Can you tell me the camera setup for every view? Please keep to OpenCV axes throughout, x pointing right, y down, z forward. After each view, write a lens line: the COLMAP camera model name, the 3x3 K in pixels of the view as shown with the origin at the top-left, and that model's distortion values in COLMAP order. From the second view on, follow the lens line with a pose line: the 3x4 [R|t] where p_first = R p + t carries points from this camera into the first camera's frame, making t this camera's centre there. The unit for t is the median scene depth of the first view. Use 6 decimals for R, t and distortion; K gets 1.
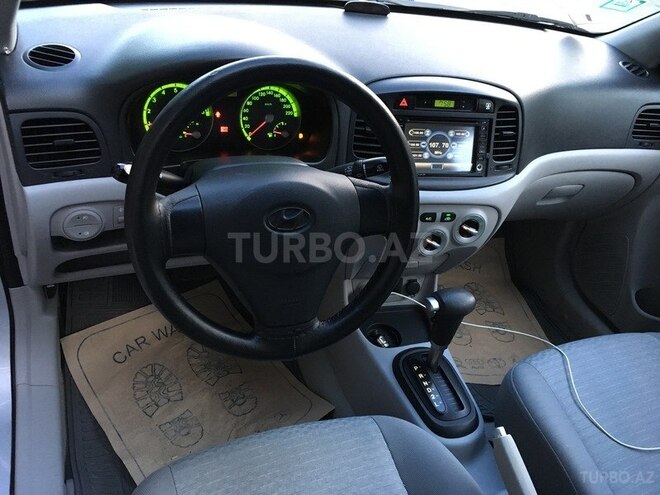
lens RADIAL K [[576.6, 0, 327.7], [0, 576.6, 247.7], [0, 0, 1]] dist [0.046800, -0.029265]
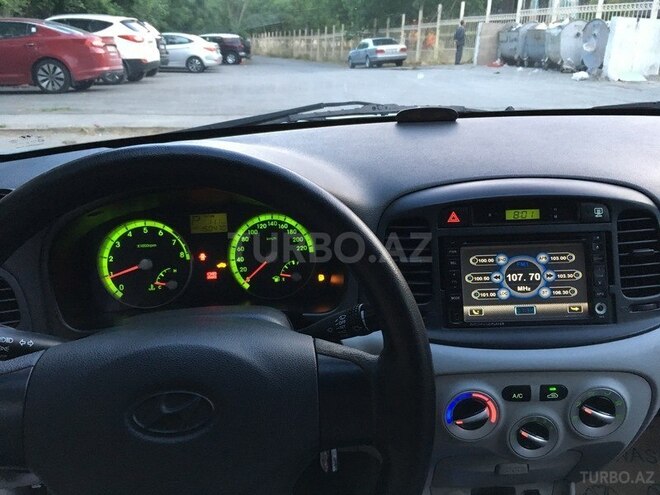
lens RADIAL K [[576.6, 0, 332.1], [0, 576.6, 244.3], [0, 0, 1]] dist [0.046800, -0.029265]
pose [[0.953668, -0.085835, -0.288358, 0.179168], [0.003090, 0.961183, -0.275895, -0.035452], [0.300846, 0.262221, 0.916914, 0.336905]]
